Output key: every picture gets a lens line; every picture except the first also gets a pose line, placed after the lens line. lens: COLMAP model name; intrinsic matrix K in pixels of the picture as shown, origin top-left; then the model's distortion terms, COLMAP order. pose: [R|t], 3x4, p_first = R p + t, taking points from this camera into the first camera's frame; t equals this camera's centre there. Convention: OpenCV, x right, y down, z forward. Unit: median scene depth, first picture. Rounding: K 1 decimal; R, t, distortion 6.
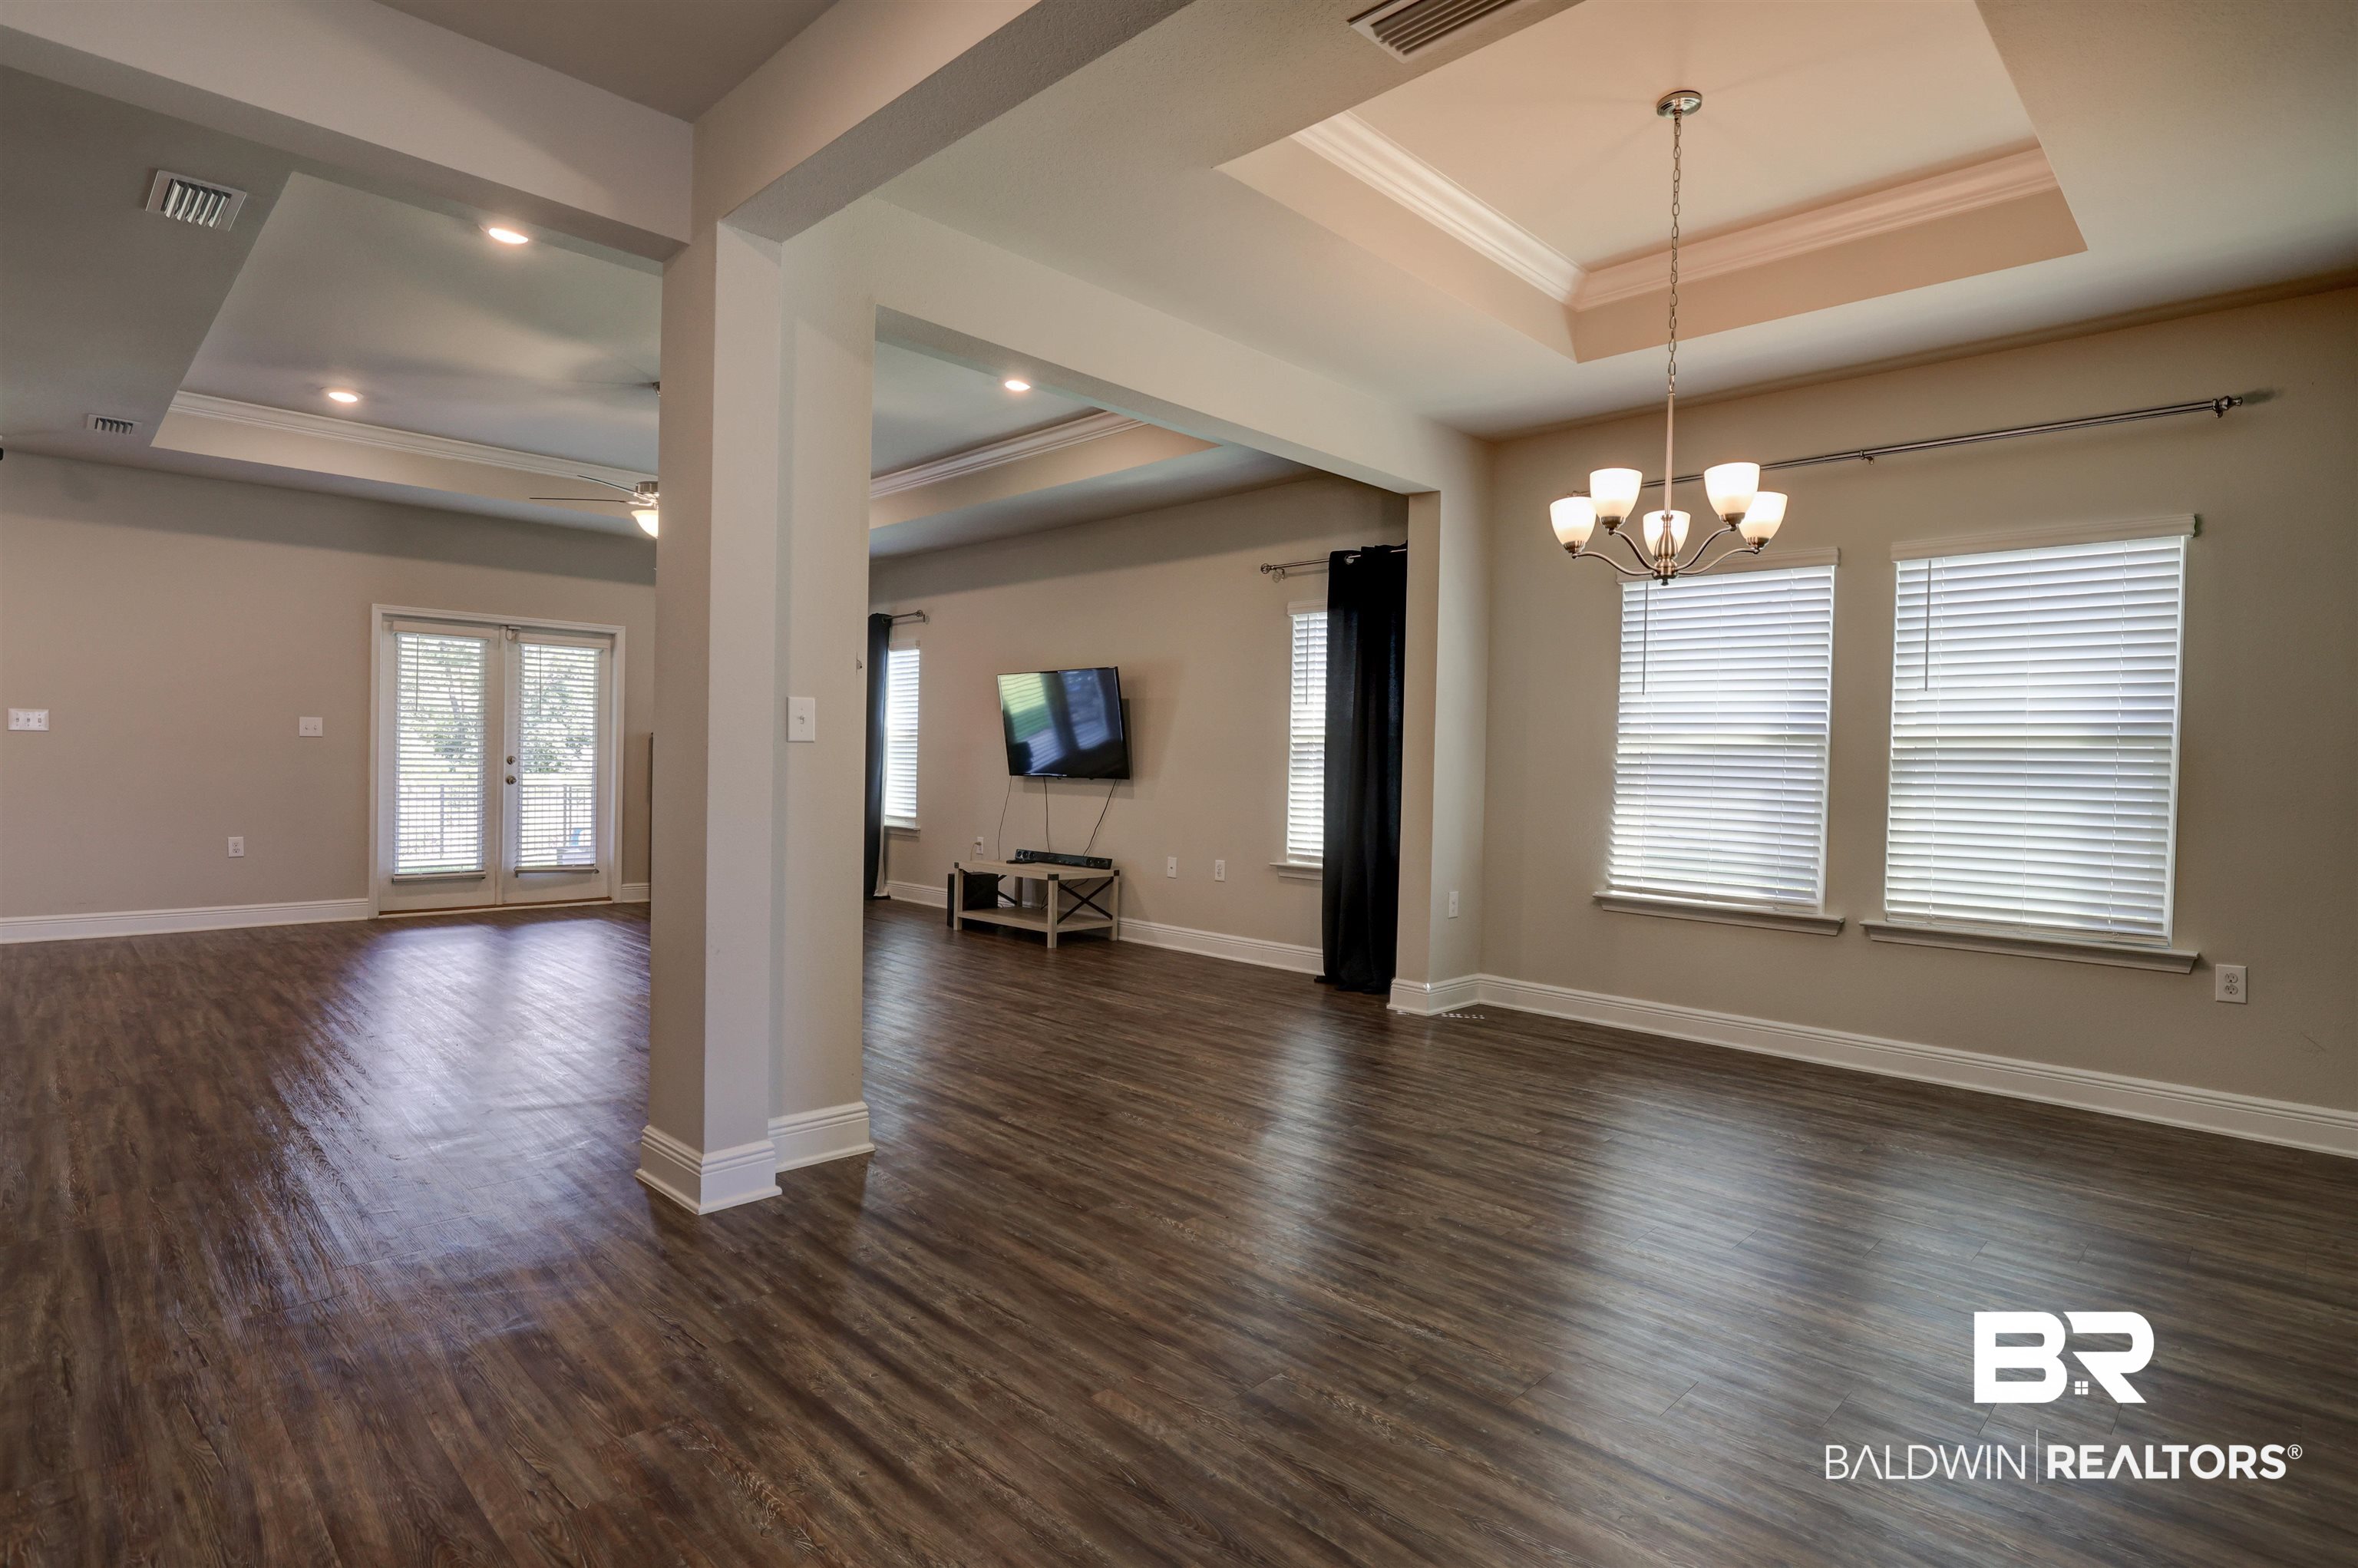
lens RADIAL K [[1190.7, 0, 1172.2], [0, 1190.7, 781.4], [0, 0, 1]] dist [0.004211, 0.001055]
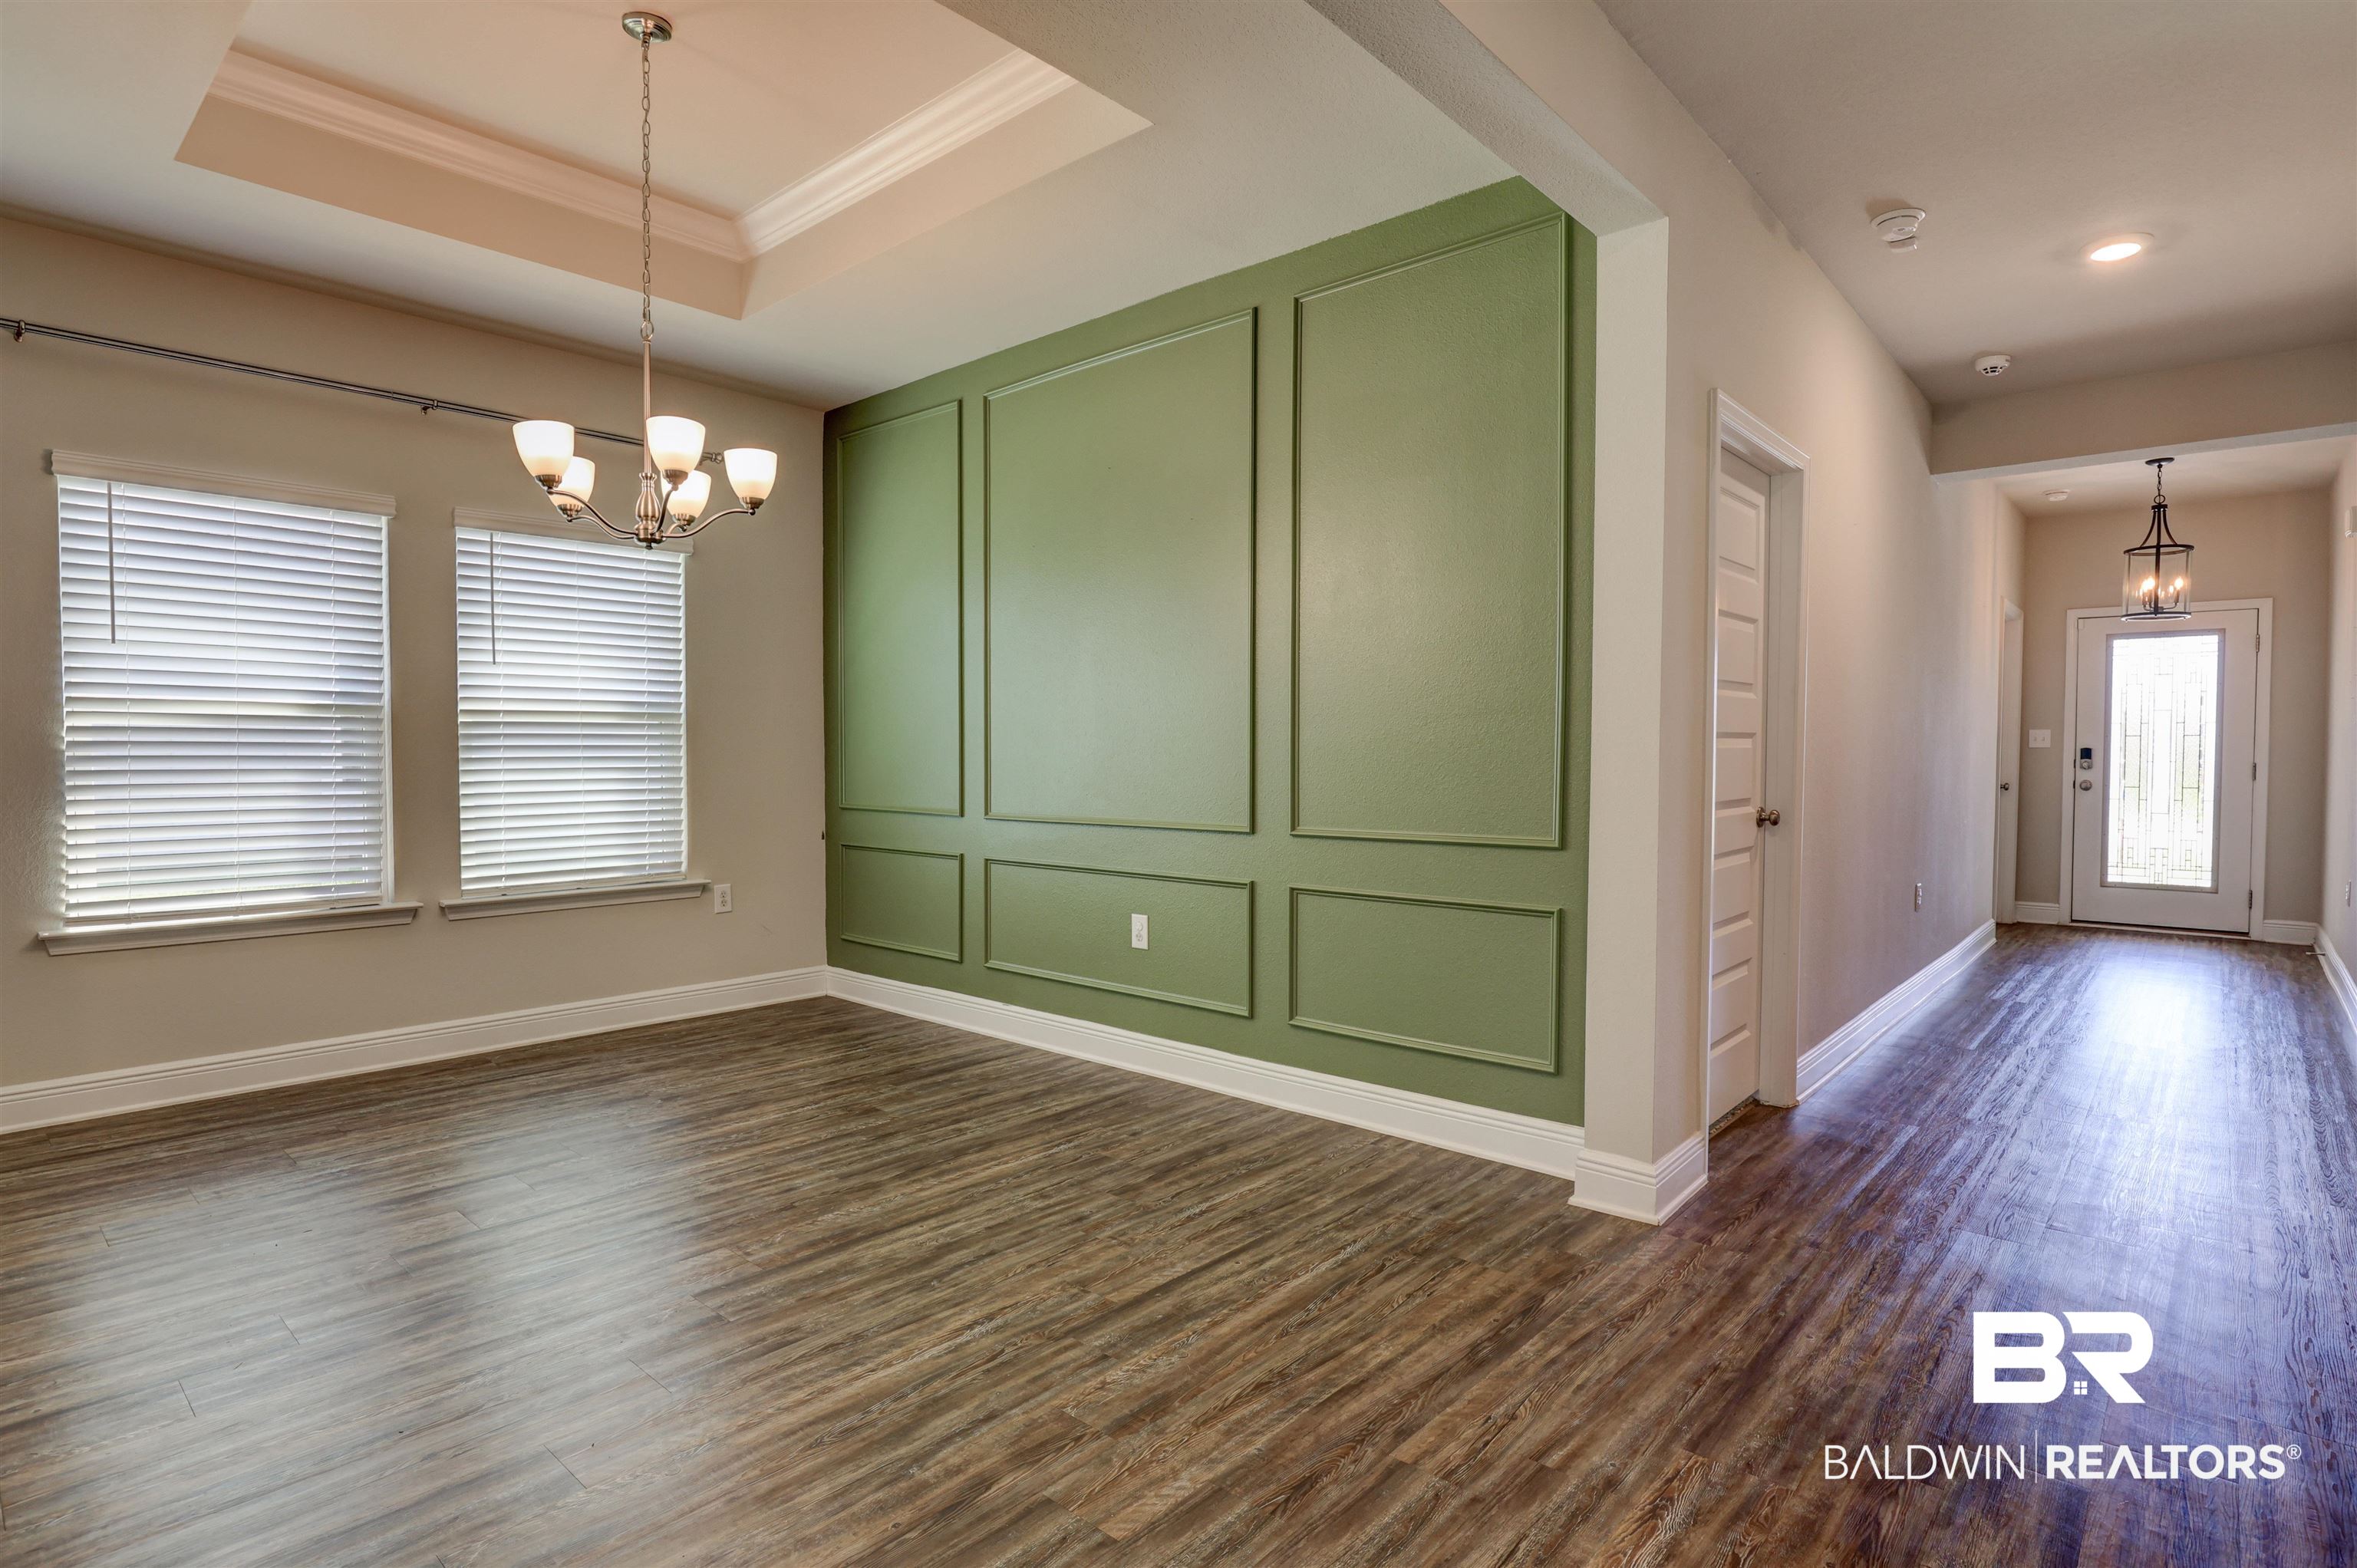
lens RADIAL K [[1190.2, 0, 1180.5], [0, 1190.2, 785.6], [0, 0, 1]] dist [0.004211, 0.001055]
pose [[-0.040698, -0.054735, 0.997671, -0.418406], [0.014940, 0.998353, 0.055382, -0.022262], [-0.999060, 0.017159, -0.039813, 0.477737]]
